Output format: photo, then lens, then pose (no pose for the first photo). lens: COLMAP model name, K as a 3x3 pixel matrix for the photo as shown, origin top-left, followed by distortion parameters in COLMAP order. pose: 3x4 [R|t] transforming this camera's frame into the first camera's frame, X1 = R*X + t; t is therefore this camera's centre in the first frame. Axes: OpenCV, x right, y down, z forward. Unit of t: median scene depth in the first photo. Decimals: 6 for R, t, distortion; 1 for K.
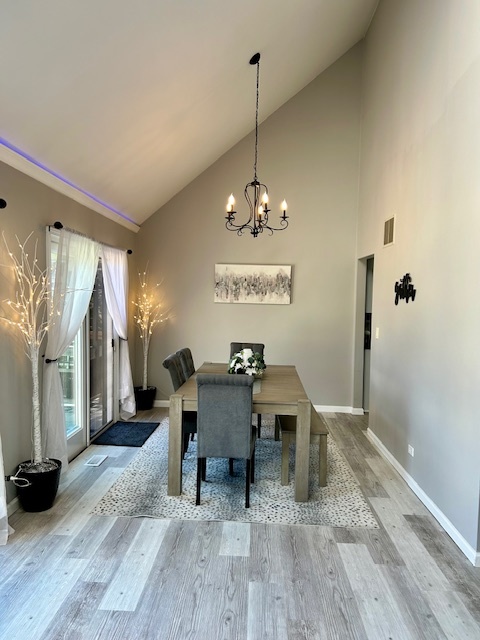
lens RADIAL K [[480.1, 0, 239.2], [0, 480.1, 320.9], [0, 0, 1]] dist [0.007175, -0.004370]
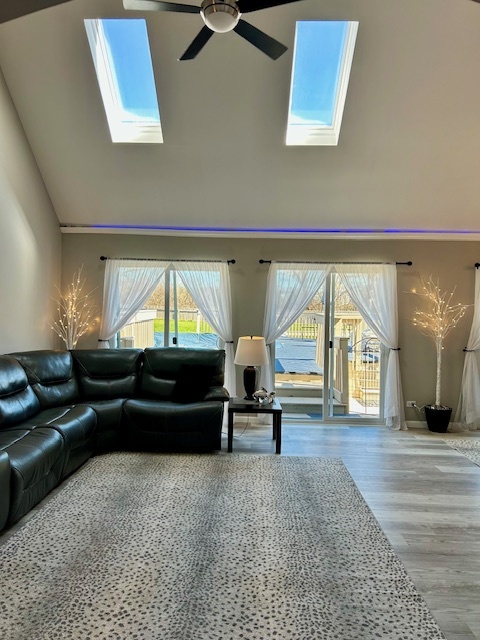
lens RADIAL K [[480.1, 0, 236.2], [0, 480.1, 321.9], [0, 0, 1]] dist [0.007175, -0.004370]
pose [[0.009232, 0.005727, -0.999941, 1.686896], [-0.061350, 0.998103, 0.005150, 0.036470], [0.998074, 0.061299, 0.009566, 0.302323]]
